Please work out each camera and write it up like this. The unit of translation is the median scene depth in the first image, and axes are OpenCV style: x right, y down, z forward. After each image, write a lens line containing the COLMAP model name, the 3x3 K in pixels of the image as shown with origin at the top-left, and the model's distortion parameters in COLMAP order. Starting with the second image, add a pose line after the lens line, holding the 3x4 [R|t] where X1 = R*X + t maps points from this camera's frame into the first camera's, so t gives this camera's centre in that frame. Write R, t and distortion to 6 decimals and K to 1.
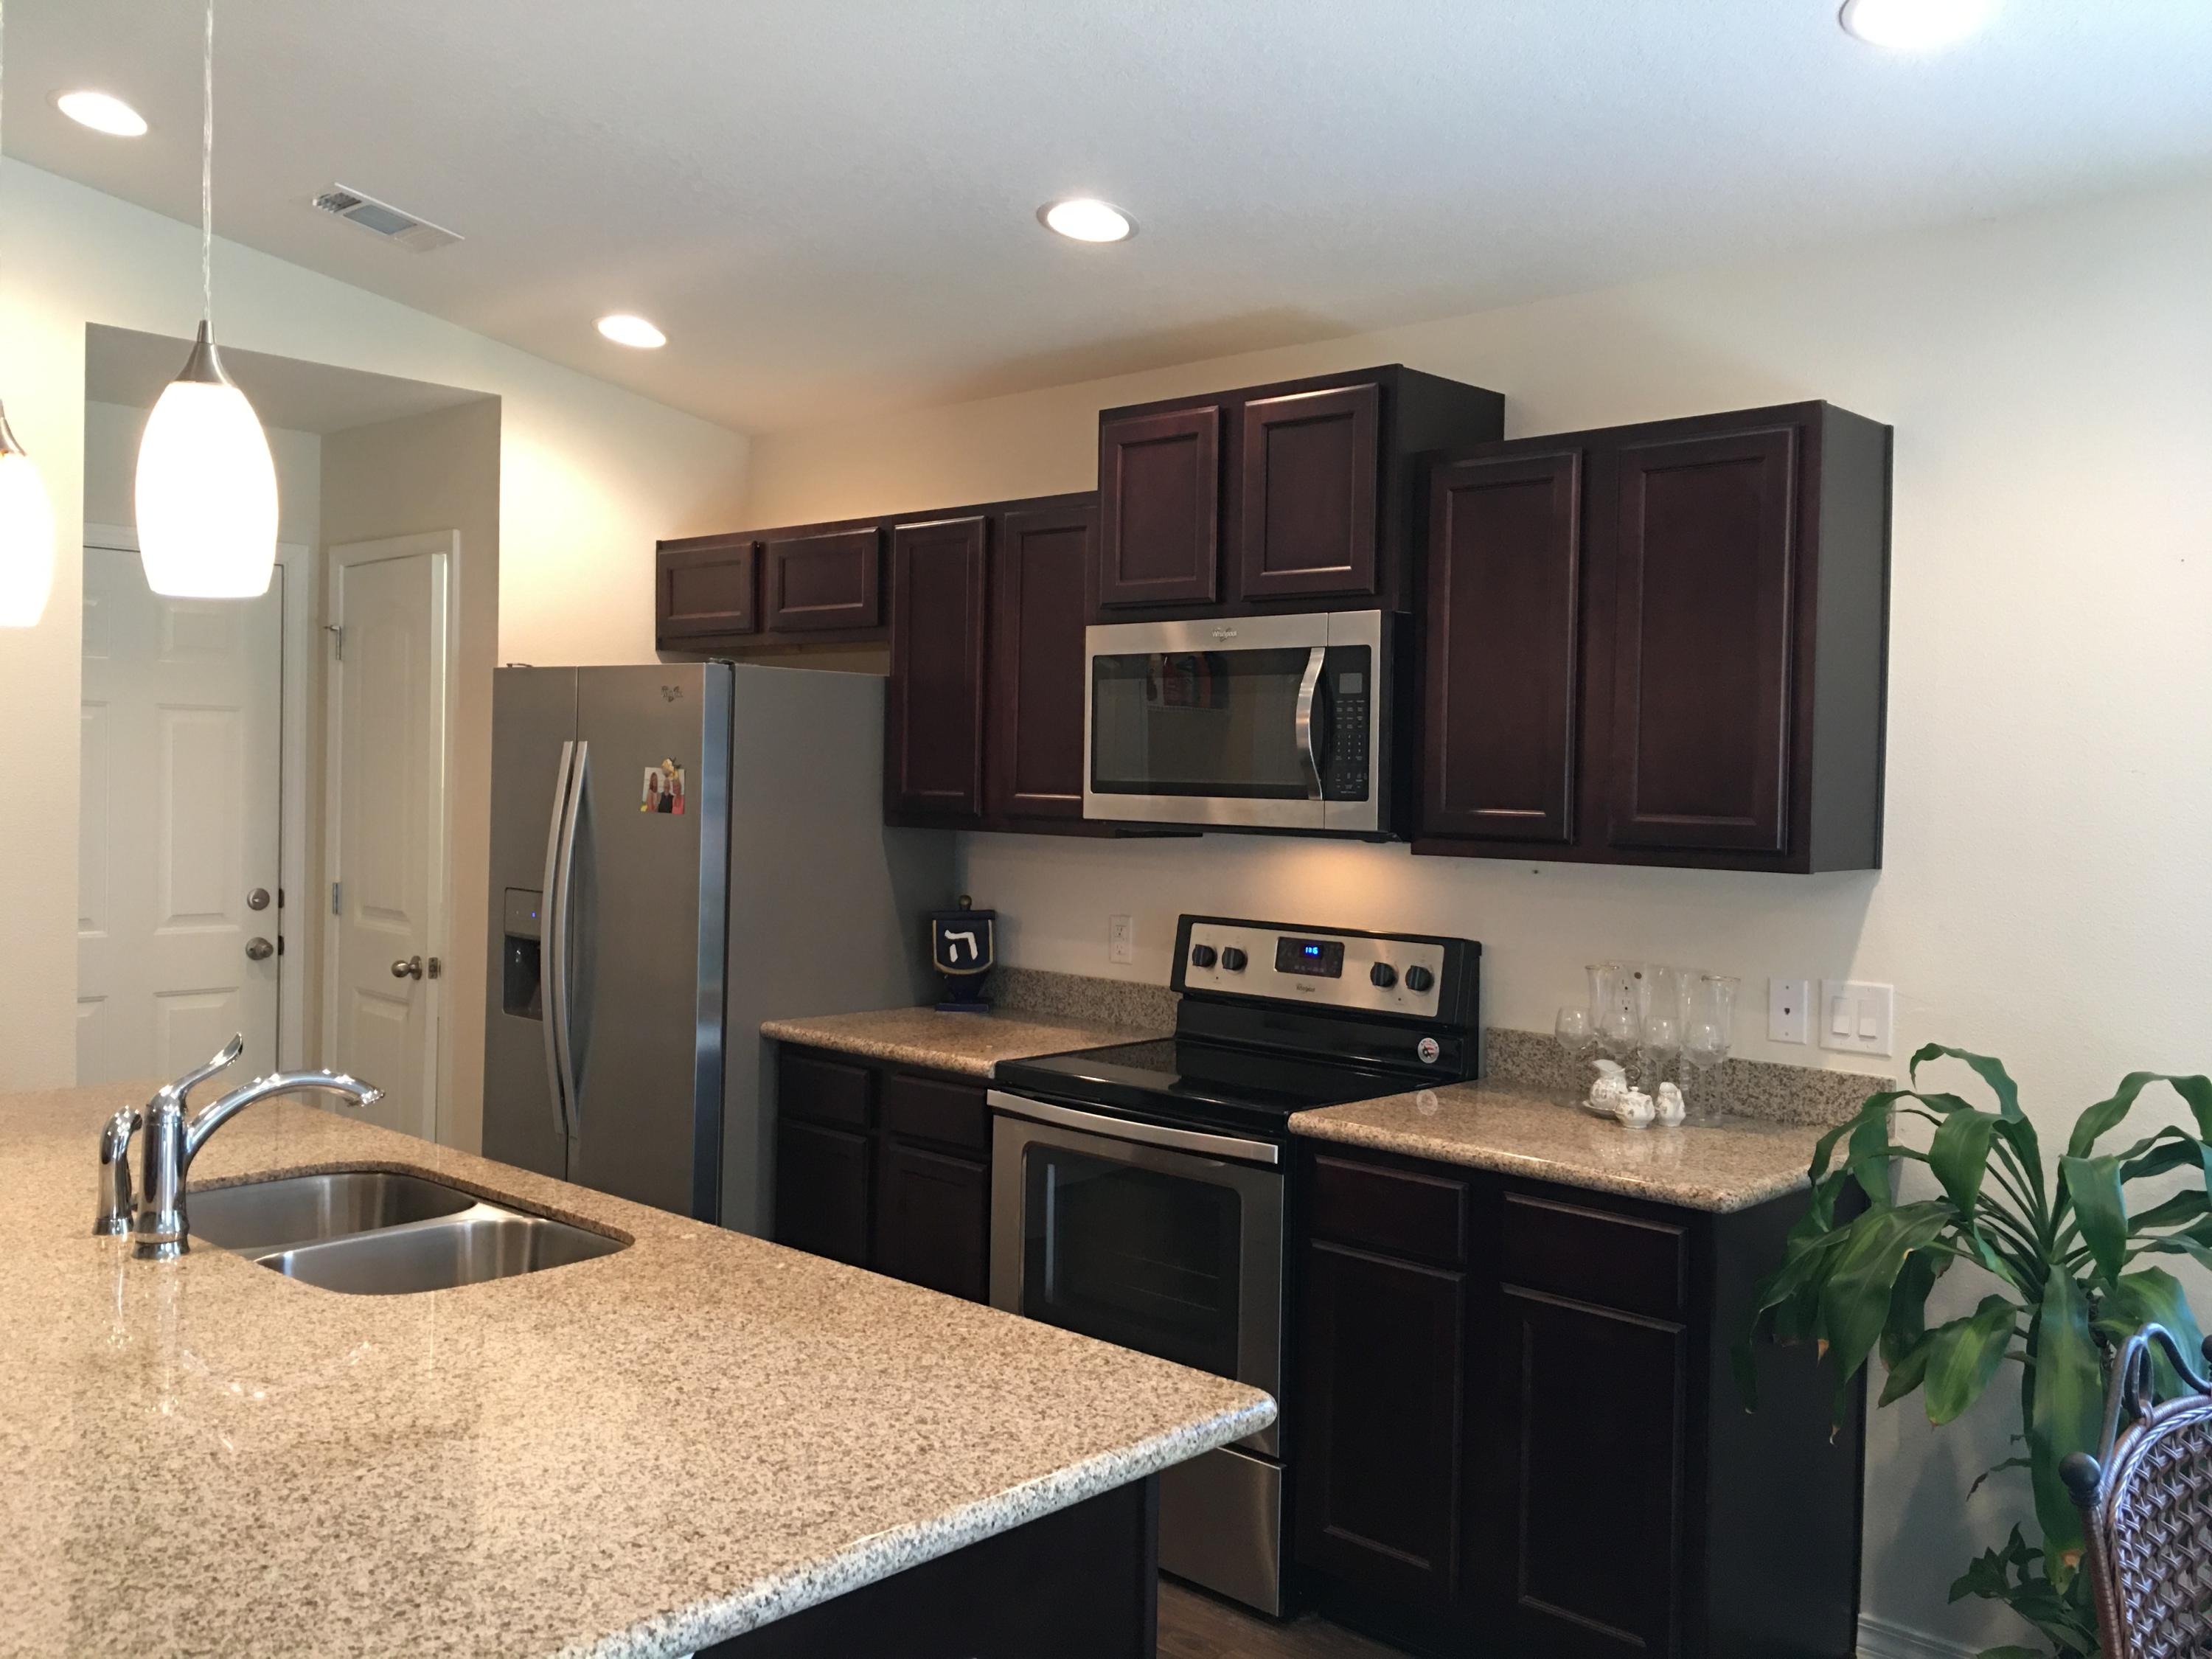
lens RADIAL K [[1878.0, 0, 1109.0], [0, 1878.0, 819.3], [0, 0, 1]] dist [0.082562, -0.109273]
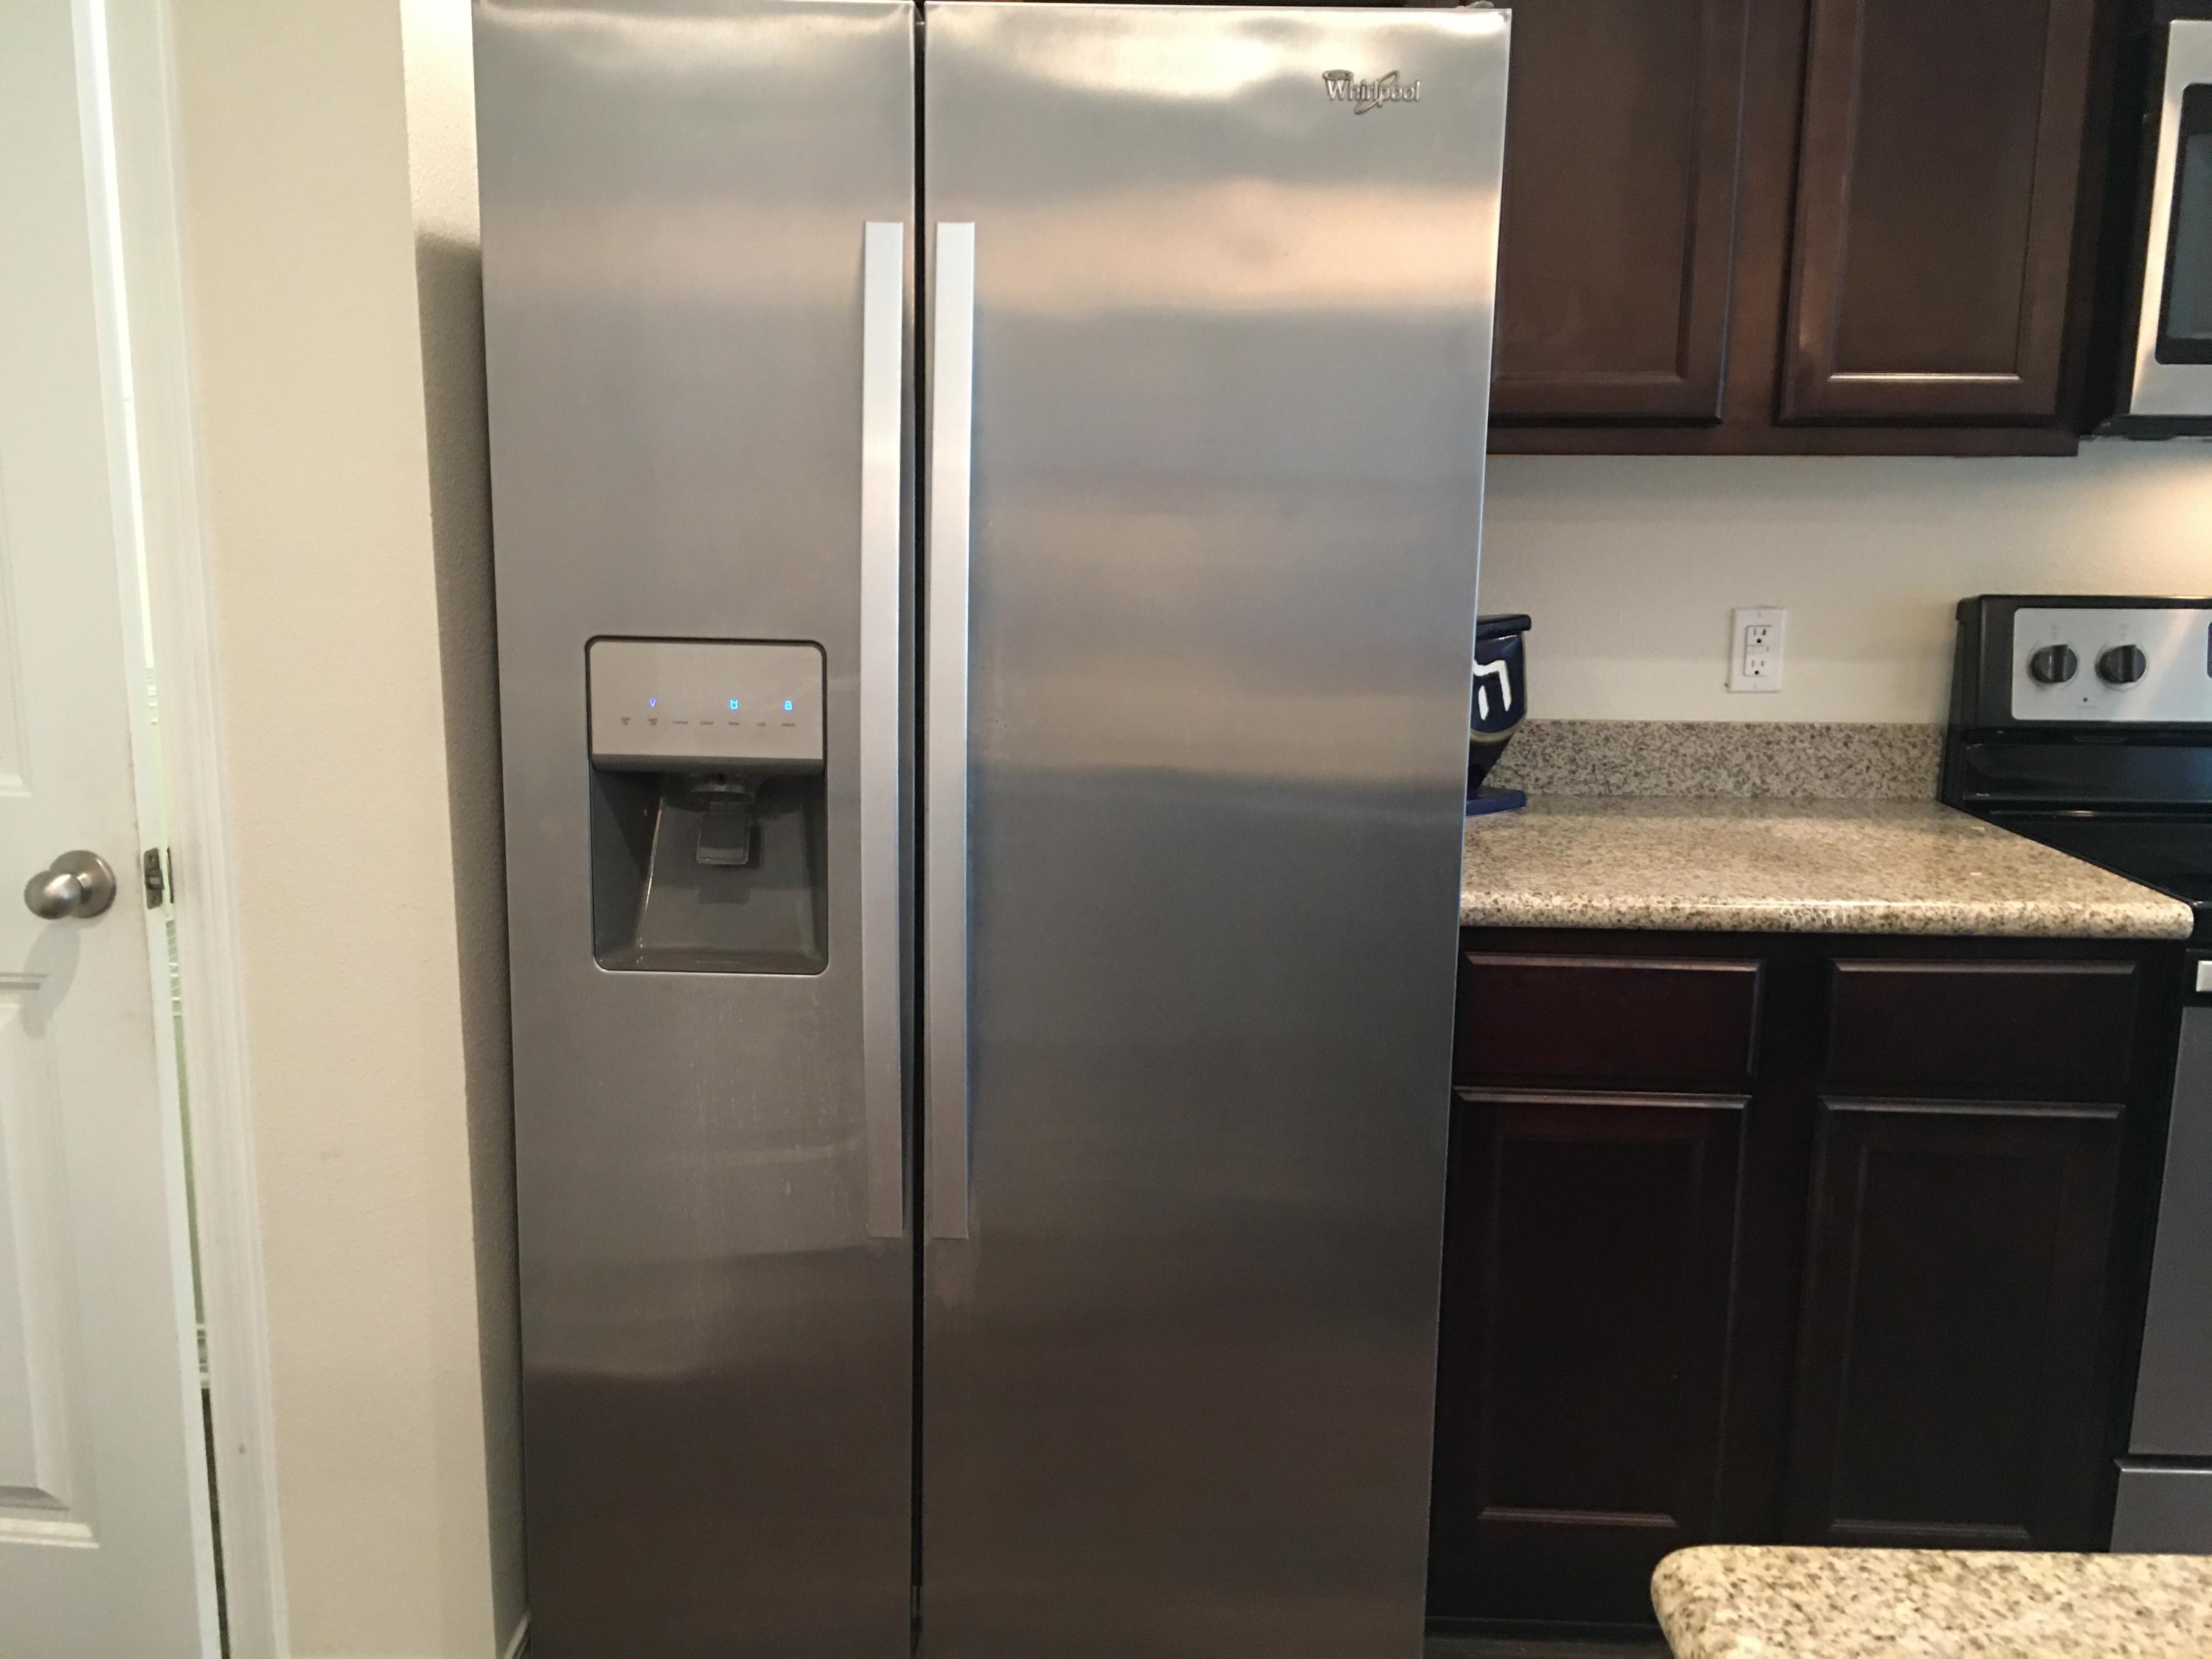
lens RADIAL K [[1878.0, 0, 1104.4], [0, 1878.0, 822.1], [0, 0, 1]] dist [0.082562, -0.109273]
pose [[0.741379, -0.136332, 0.657093, -0.582240], [0.021532, 0.983476, 0.179755, 0.009498], [-0.670742, -0.119118, 0.732063, 0.796050]]
